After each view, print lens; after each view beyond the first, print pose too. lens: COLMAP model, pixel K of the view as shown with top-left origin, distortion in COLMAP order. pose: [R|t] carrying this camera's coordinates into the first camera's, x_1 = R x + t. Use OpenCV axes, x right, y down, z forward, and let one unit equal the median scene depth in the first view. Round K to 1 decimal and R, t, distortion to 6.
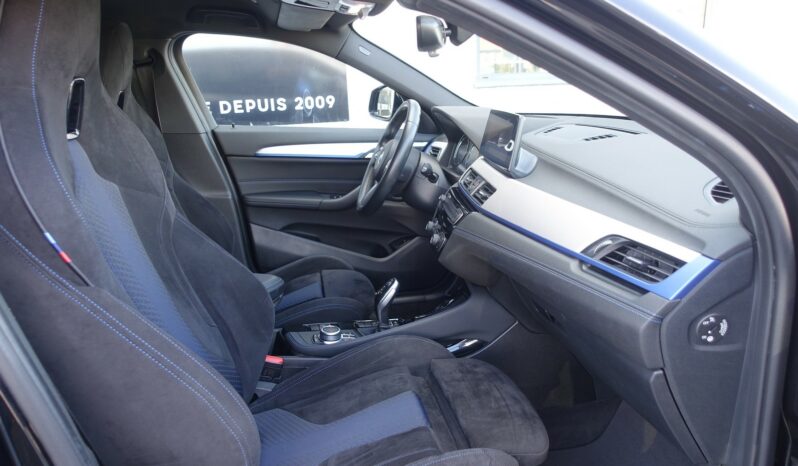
lens RADIAL K [[547.4, 0, 400.3], [0, 547.4, 228.6], [0, 0, 1]] dist [-0.004539, -0.011938]
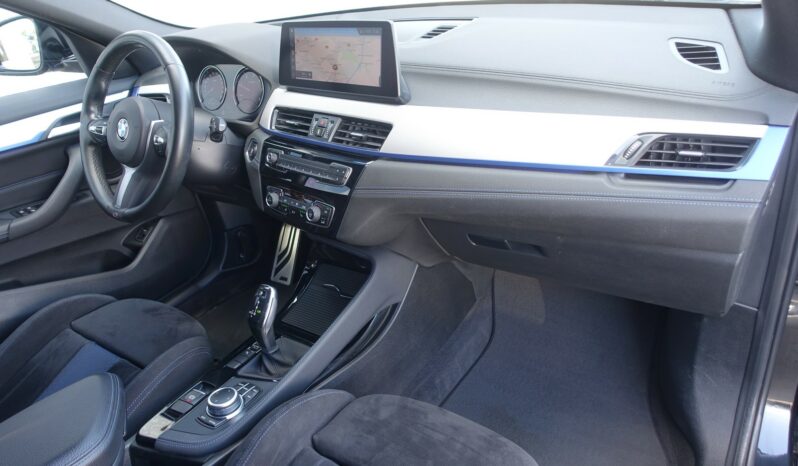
lens RADIAL K [[547.4, 0, 396.1], [0, 547.4, 228.9], [0, 0, 1]] dist [-0.004539, -0.011938]
pose [[0.704514, -0.398652, 0.587143, -0.332189], [0.293889, 0.916933, 0.269931, -0.142619], [-0.645980, -0.017615, 0.763151, 0.404870]]
